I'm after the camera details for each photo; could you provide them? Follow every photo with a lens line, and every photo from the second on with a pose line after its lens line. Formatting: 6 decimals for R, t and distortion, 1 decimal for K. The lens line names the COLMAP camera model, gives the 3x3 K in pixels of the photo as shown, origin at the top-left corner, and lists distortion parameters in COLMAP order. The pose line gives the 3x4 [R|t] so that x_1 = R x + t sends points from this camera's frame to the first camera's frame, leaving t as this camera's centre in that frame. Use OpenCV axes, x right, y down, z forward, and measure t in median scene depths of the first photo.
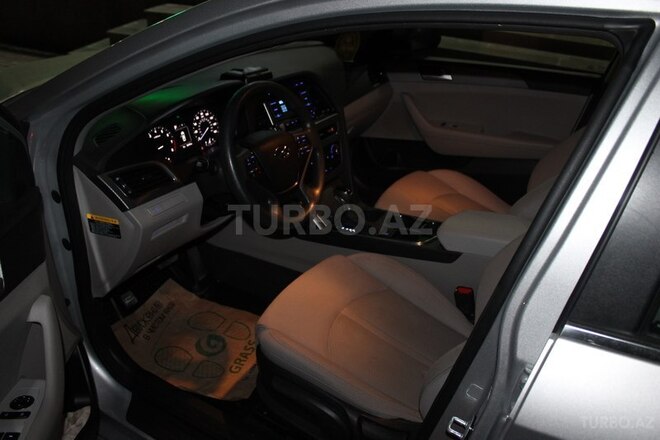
lens RADIAL K [[546.7, 0, 330.0], [0, 546.7, 220.0], [0, 0, 1]] dist [-0.150824, 0.126665]
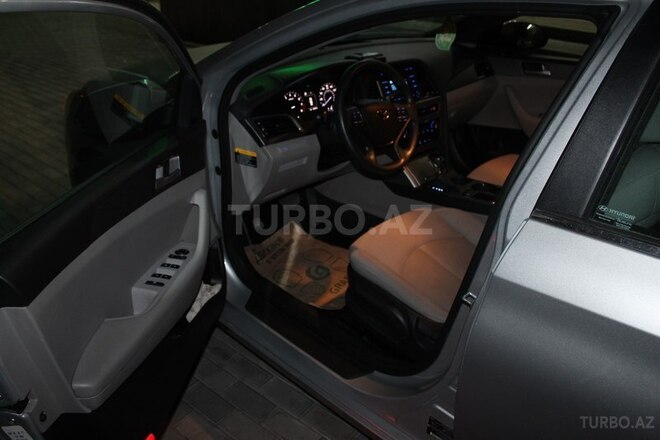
lens RADIAL K [[556.5, 0, 358.9], [0, 556.5, 219.5], [0, 0, 1]] dist [-0.131578, 0.000271]
pose [[0.976068, 0.089957, -0.197989, 0.129586], [-0.093974, 0.995514, -0.010967, 0.131266], [0.196114, 0.029310, 0.980143, -0.274679]]
